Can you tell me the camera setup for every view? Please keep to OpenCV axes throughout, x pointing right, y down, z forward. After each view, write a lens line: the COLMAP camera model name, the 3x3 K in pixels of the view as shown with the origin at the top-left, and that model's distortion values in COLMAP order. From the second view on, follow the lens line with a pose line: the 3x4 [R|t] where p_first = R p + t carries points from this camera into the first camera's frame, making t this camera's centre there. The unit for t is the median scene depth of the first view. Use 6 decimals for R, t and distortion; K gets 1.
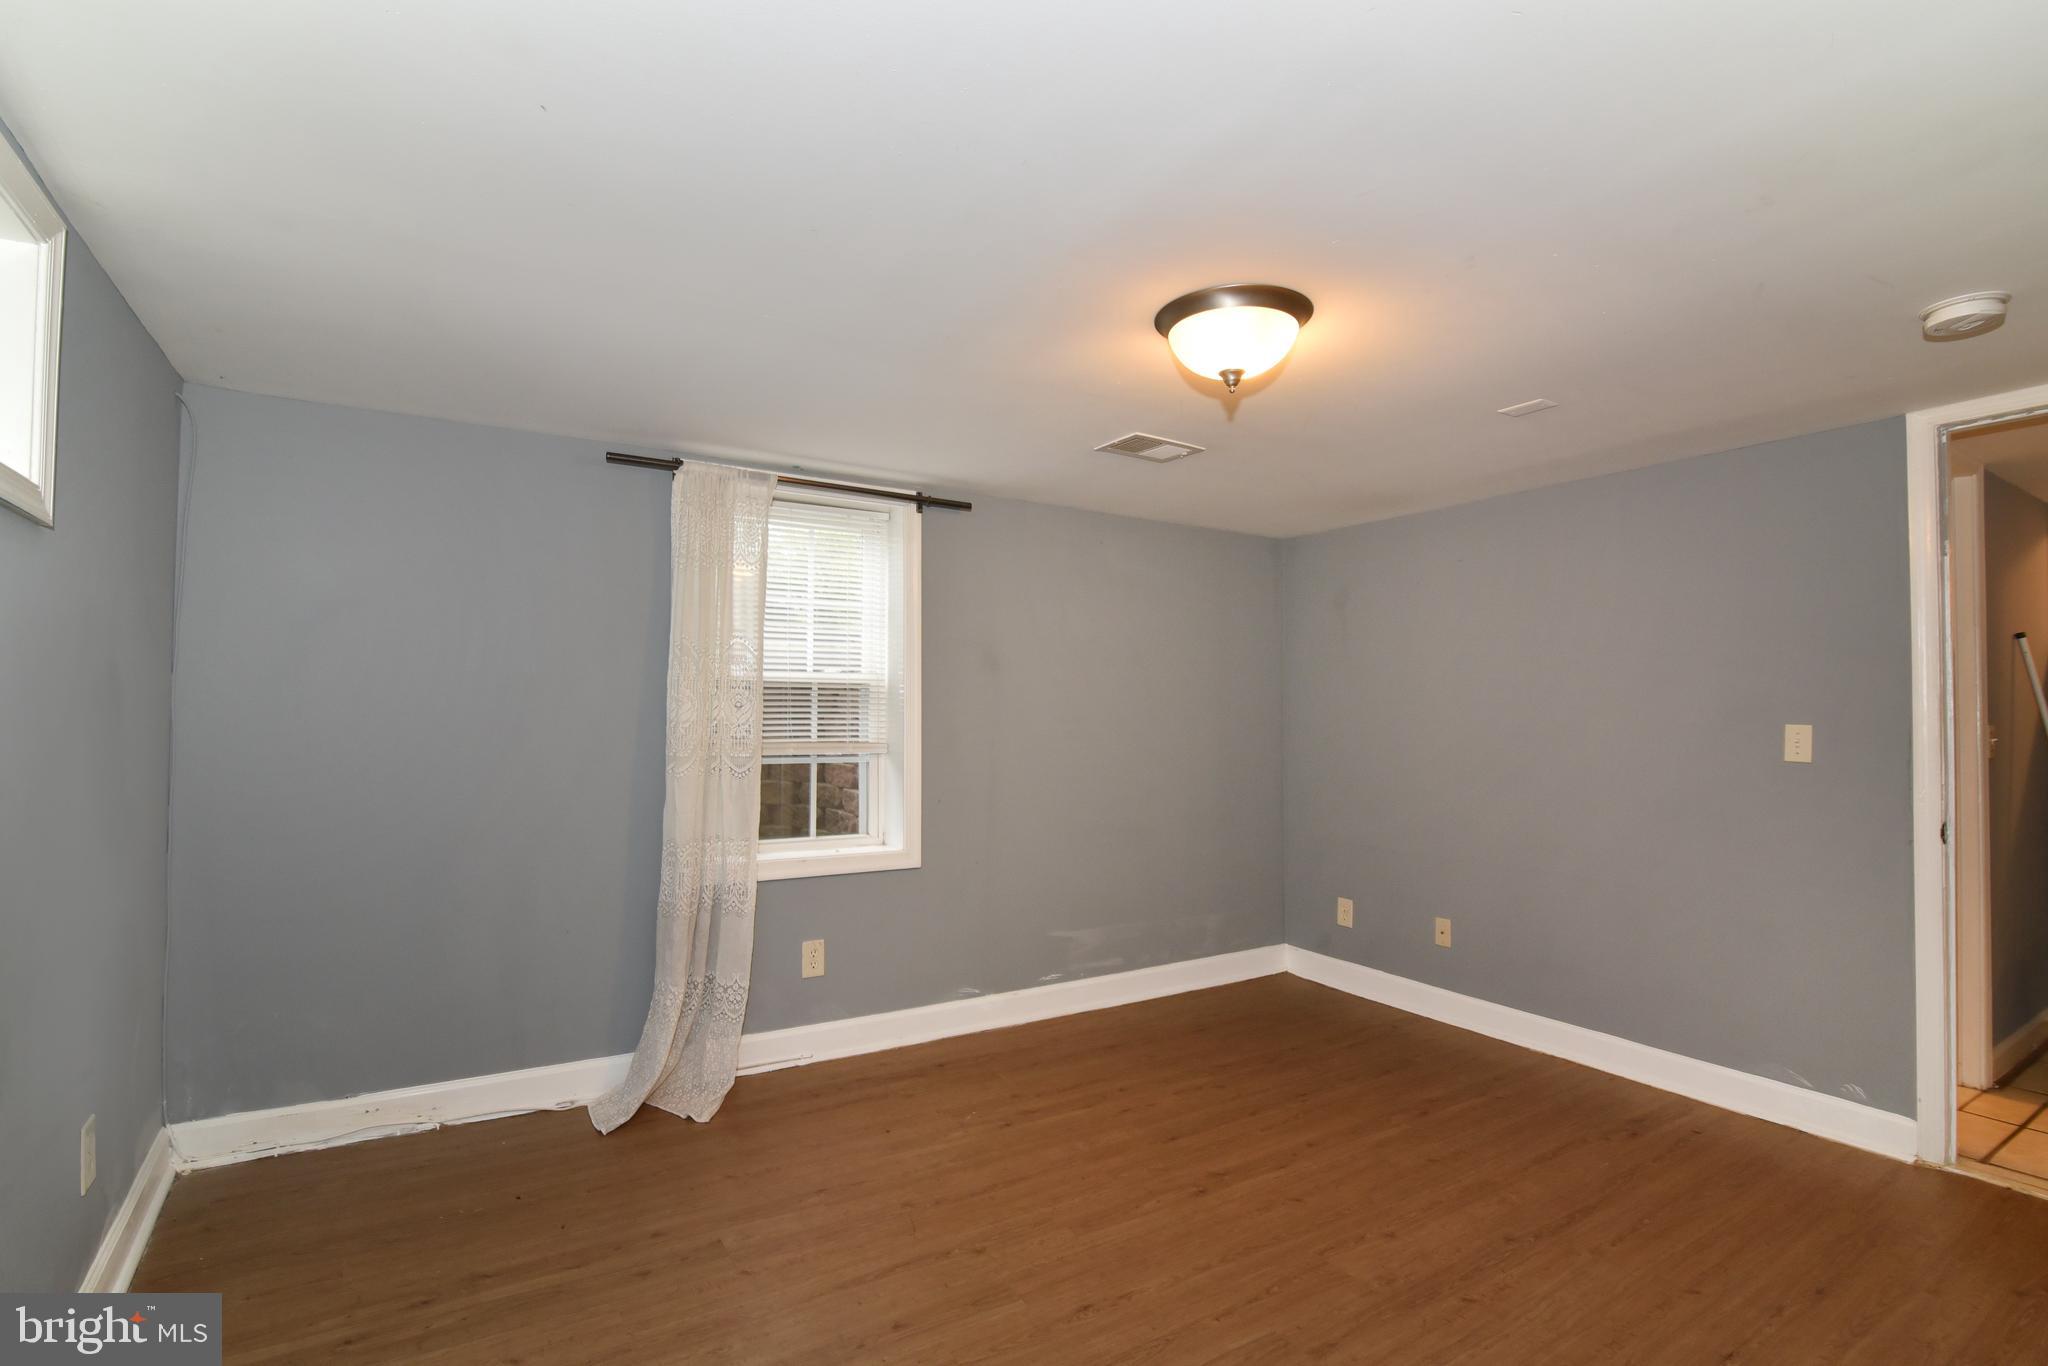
lens RADIAL K [[959.4, 0, 1019.5], [0, 959.4, 693.0], [0, 0, 1]] dist [-0.014963, -0.000032]
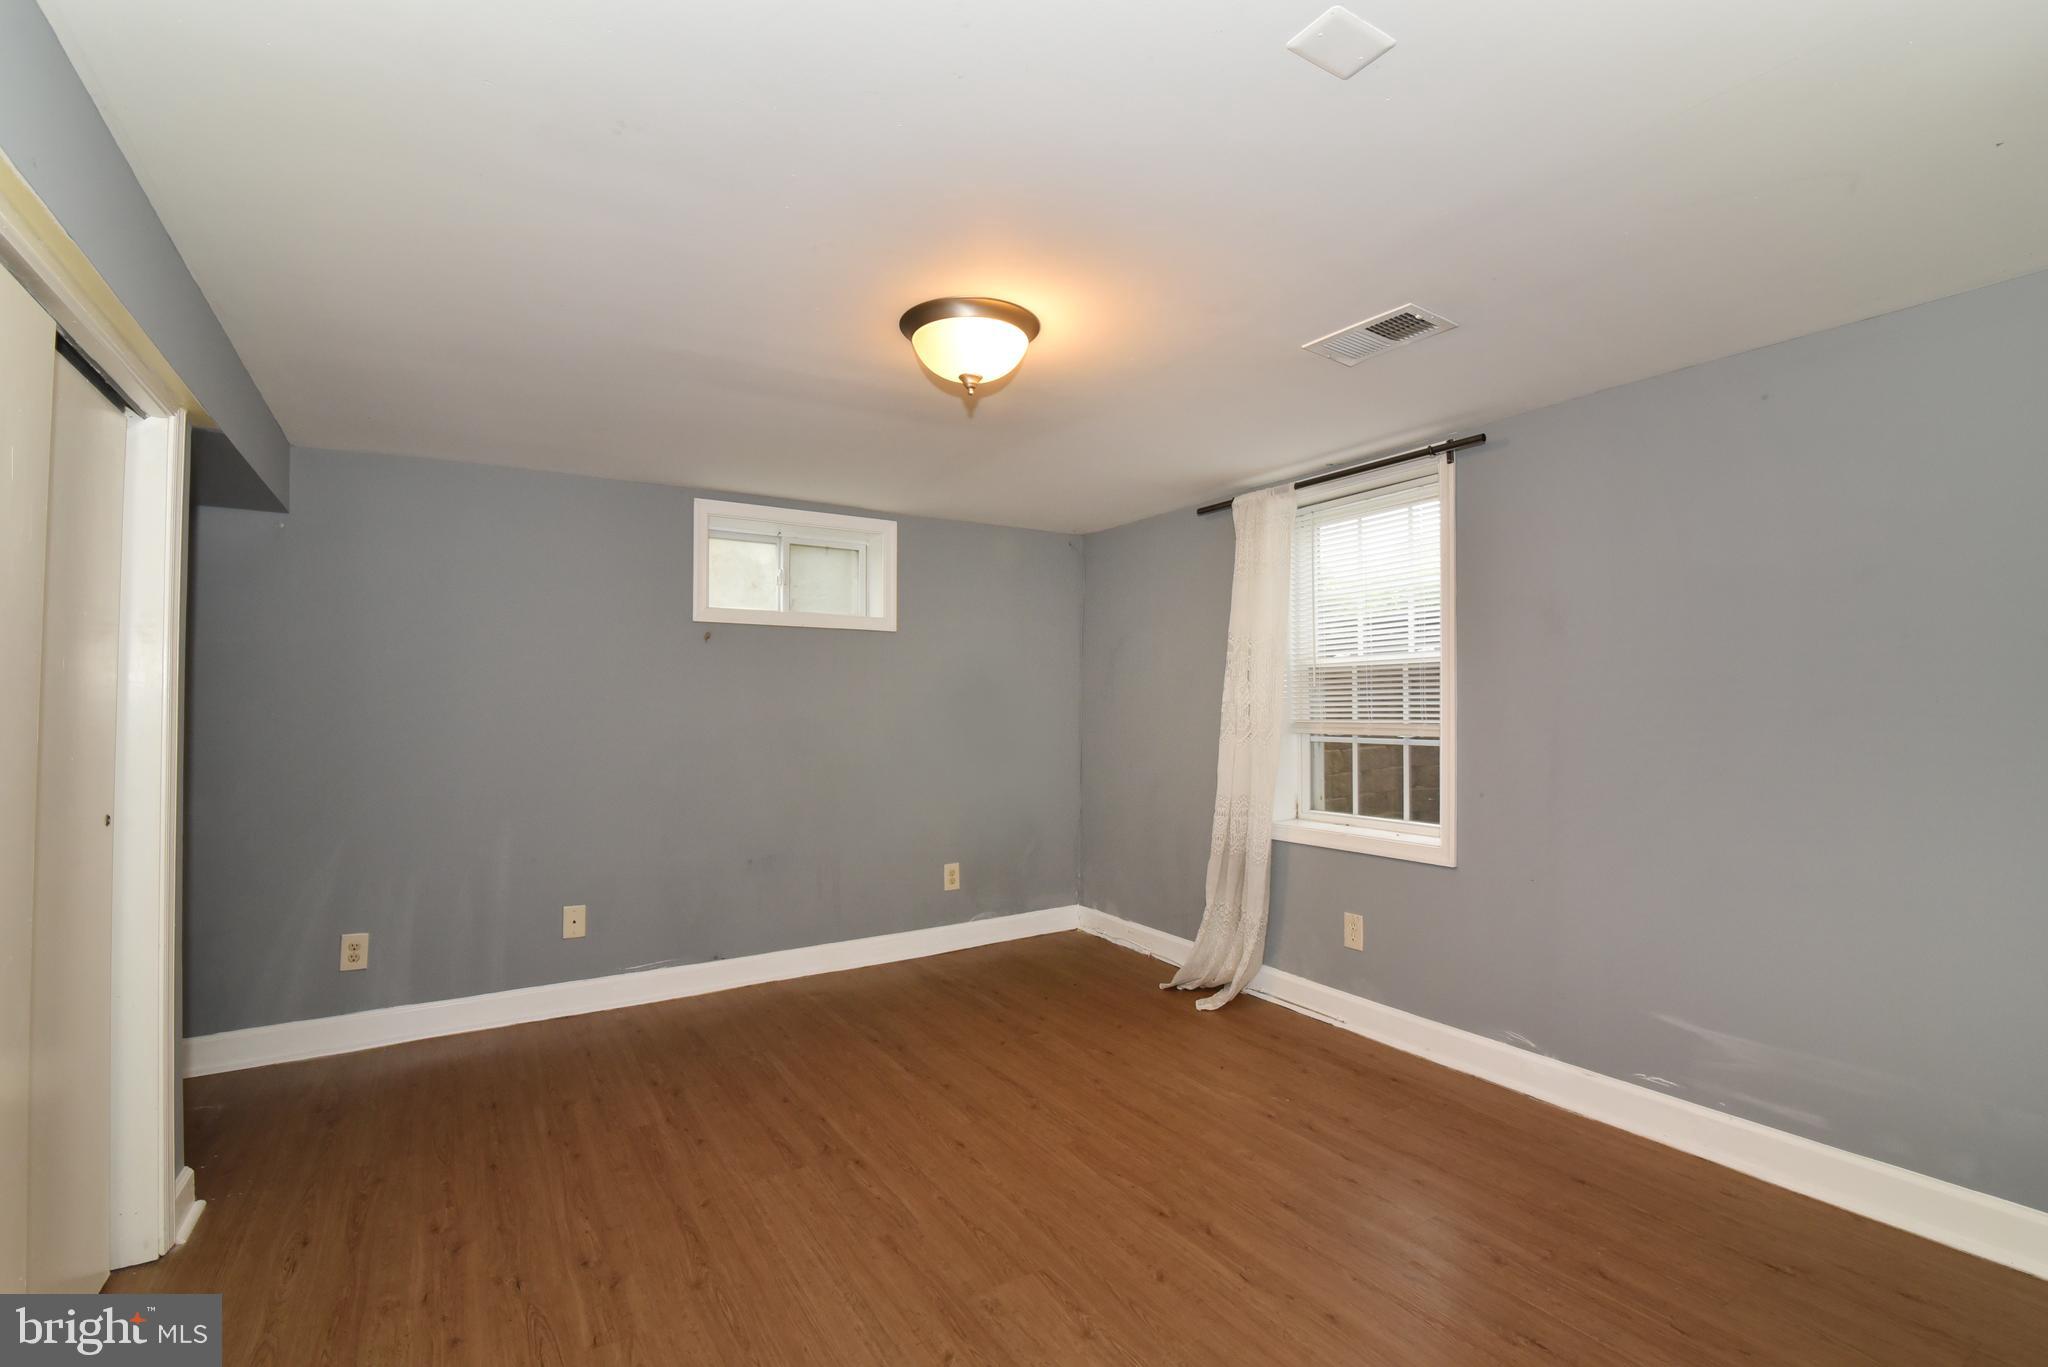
lens RADIAL K [[930.0, 0, 1020.0], [0, 930.0, 694.0], [0, 0, 1]] dist [-0.014917, 0.000441]
pose [[-0.015970, -0.025311, -0.999552, 0.905190], [0.022633, 0.999414, -0.025669, 0.043687], [0.999616, -0.023033, -0.015388, 0.749391]]
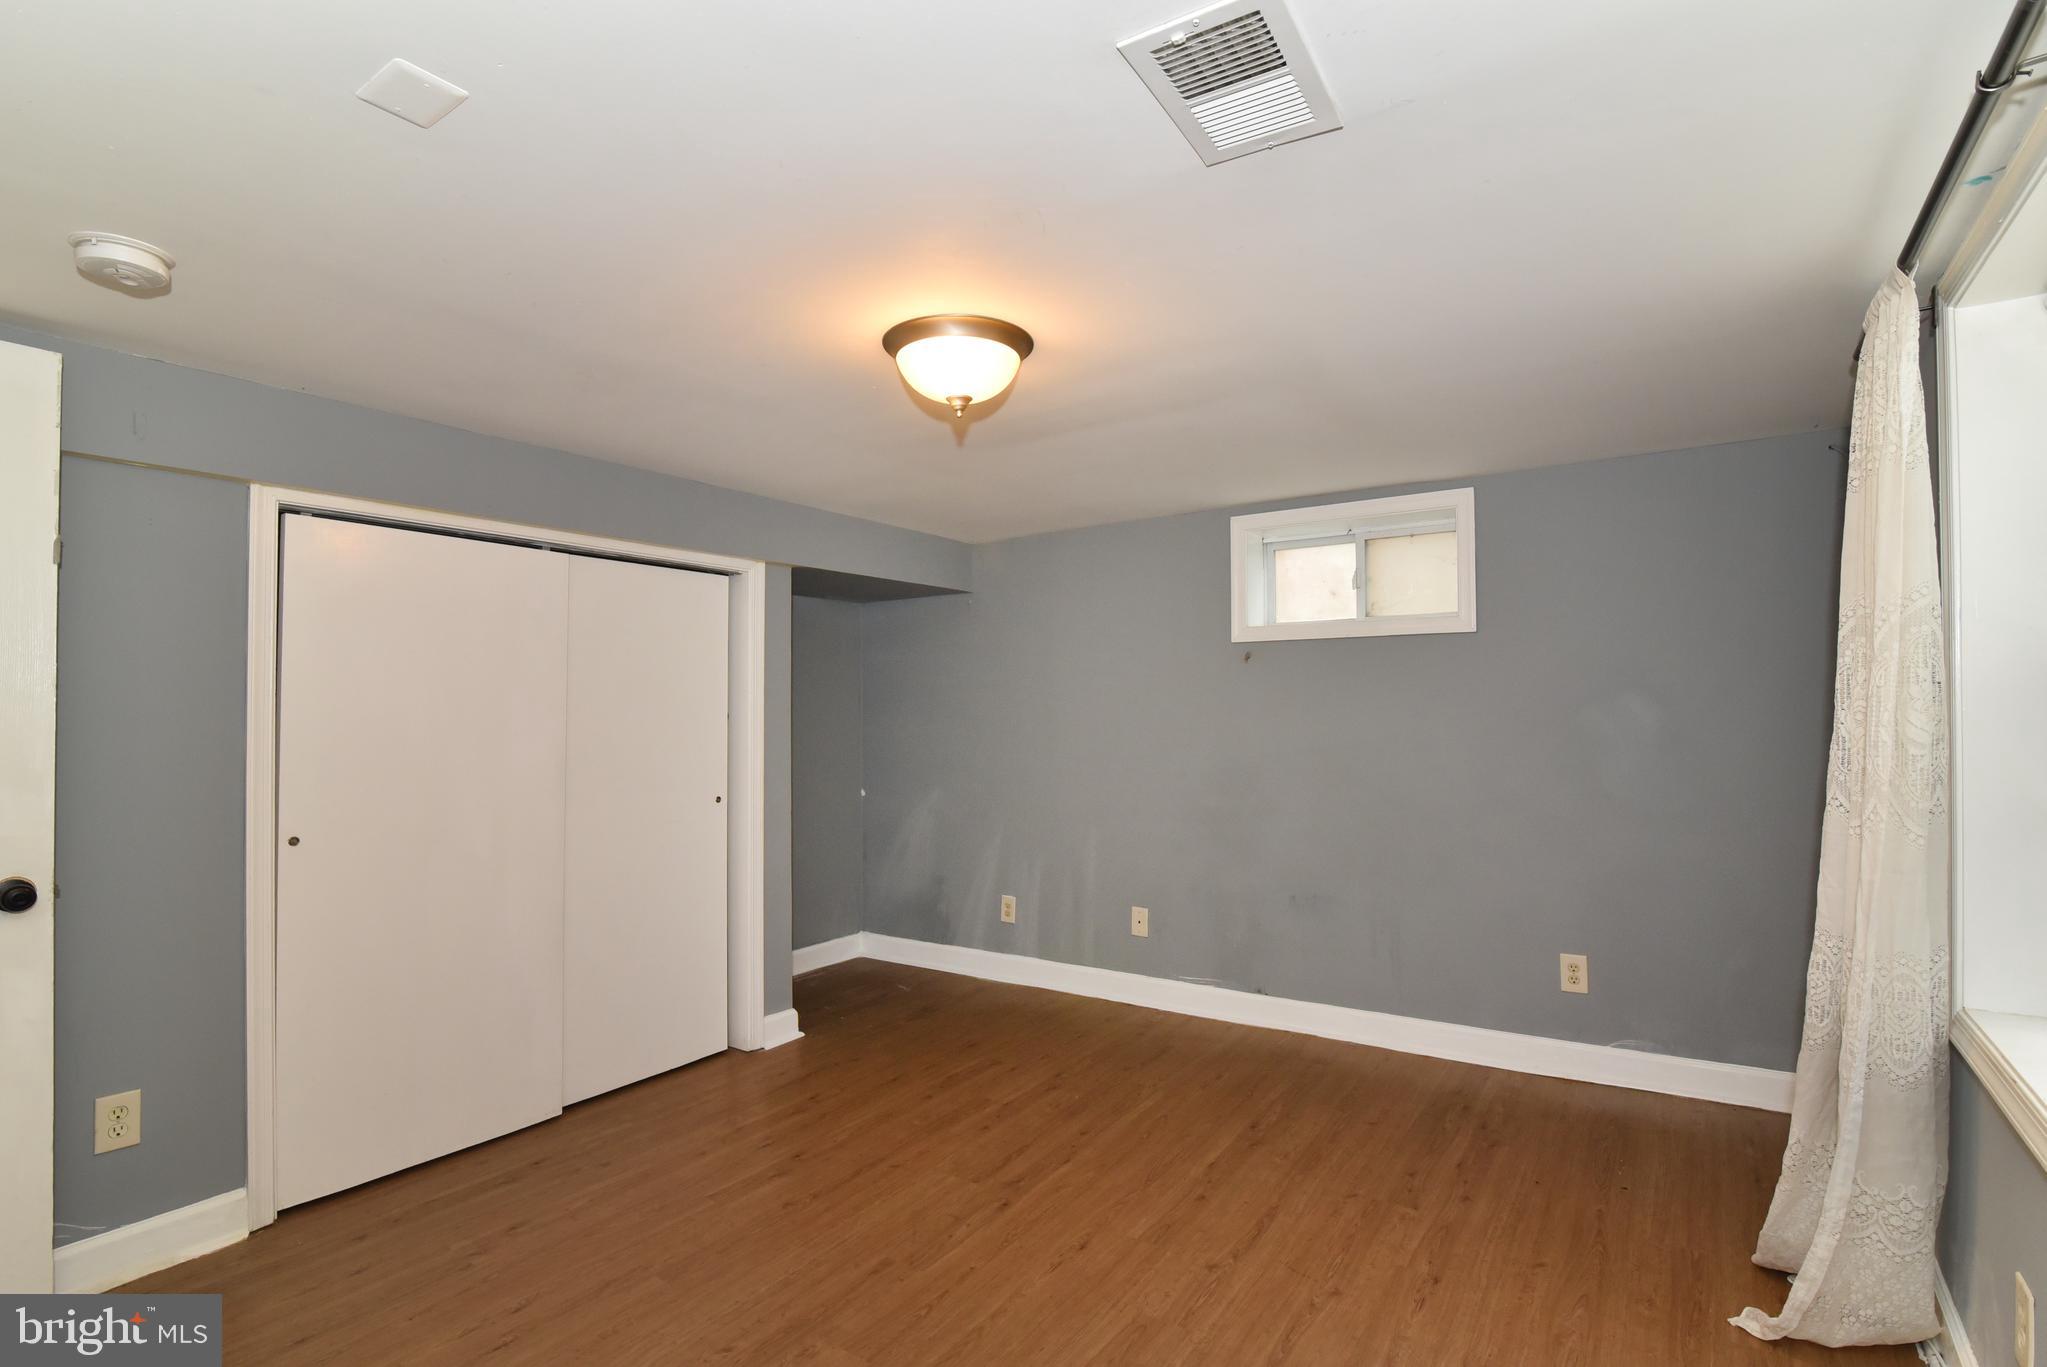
lens RADIAL K [[958.9, 0, 1019.0], [0, 958.9, 693.5], [0, 0, 1]] dist [-0.014963, -0.000032]
pose [[-0.925880, -0.004884, -0.377787, 0.386696], [0.010758, 0.999170, -0.039284, 0.017333], [0.377665, -0.040436, -0.925059, 1.382723]]
